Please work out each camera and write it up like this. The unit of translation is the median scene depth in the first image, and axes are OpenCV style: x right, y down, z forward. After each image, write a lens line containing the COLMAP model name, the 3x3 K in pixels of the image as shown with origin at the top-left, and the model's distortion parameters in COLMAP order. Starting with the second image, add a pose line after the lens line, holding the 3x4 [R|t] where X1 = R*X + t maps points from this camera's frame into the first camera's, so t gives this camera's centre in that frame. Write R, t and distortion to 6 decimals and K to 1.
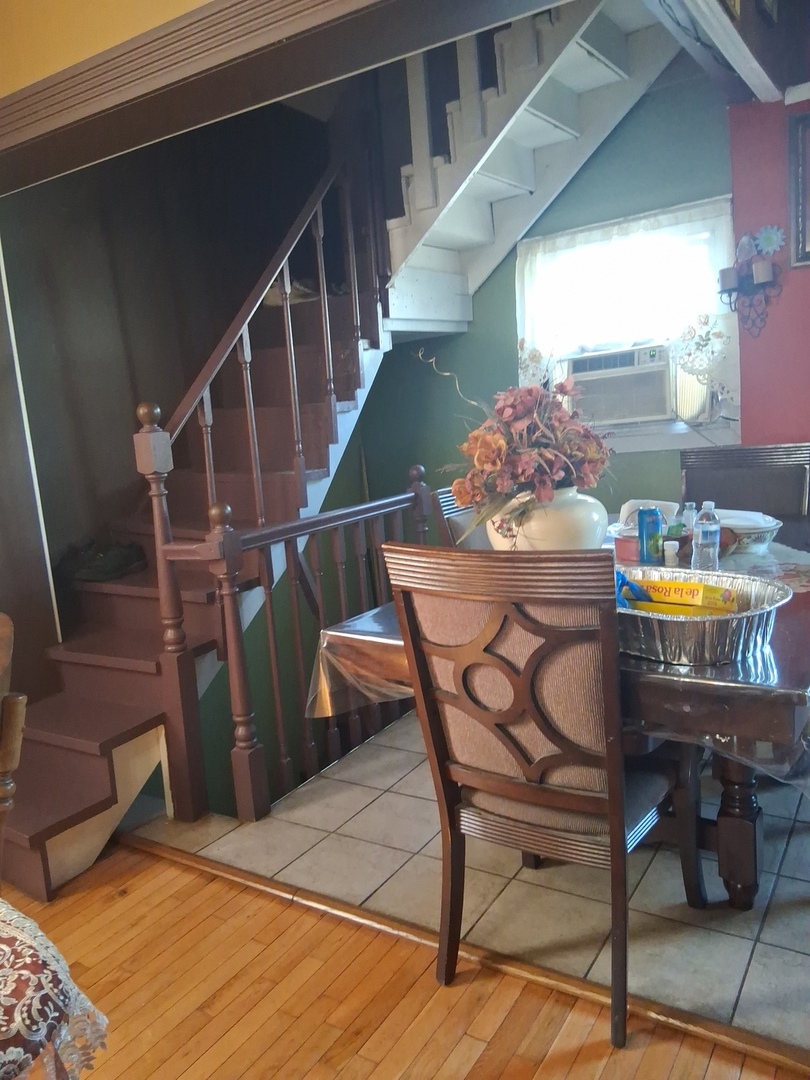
lens RADIAL K [[809.5, 0, 397.0], [0, 809.5, 538.5], [0, 0, 1]] dist [0.116107, -0.199273]
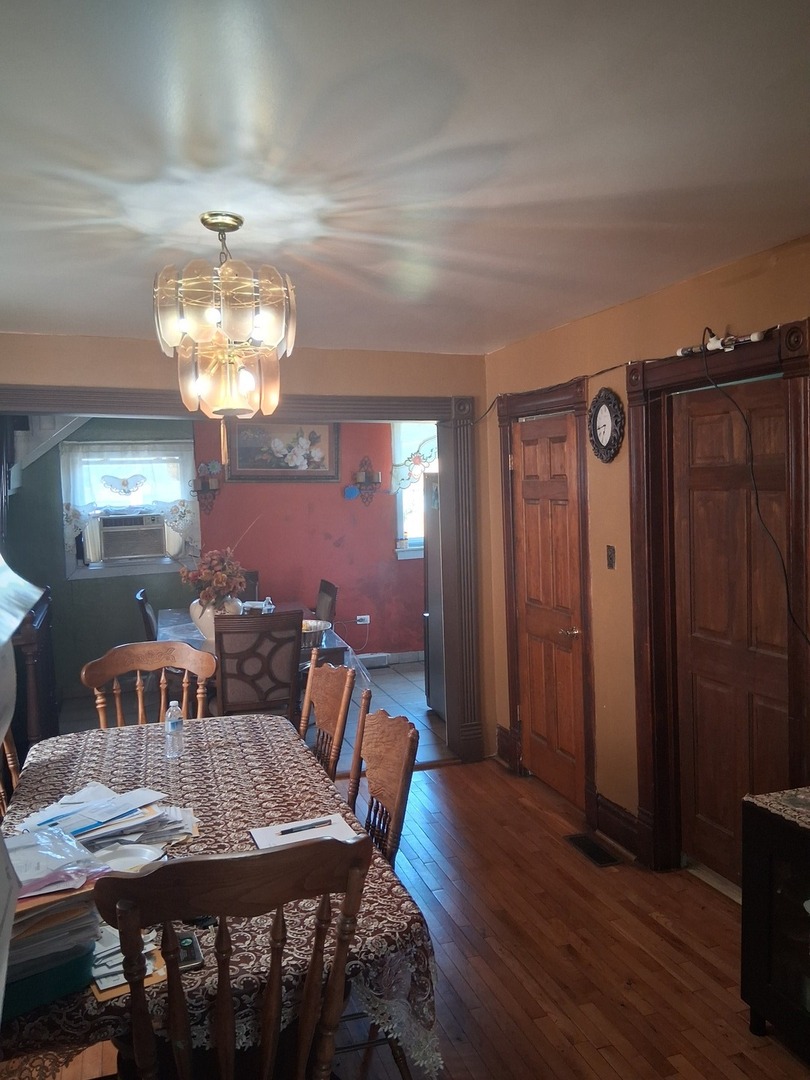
lens RADIAL K [[809.5, 0, 397.0], [0, 809.5, 538.5], [0, 0, 1]] dist [0.116107, -0.199273]
pose [[0.615513, 0.016955, 0.787944, -0.797371], [0.089212, 0.991844, -0.091032, 0.023382], [-0.783061, 0.126325, 0.608981, -0.500523]]
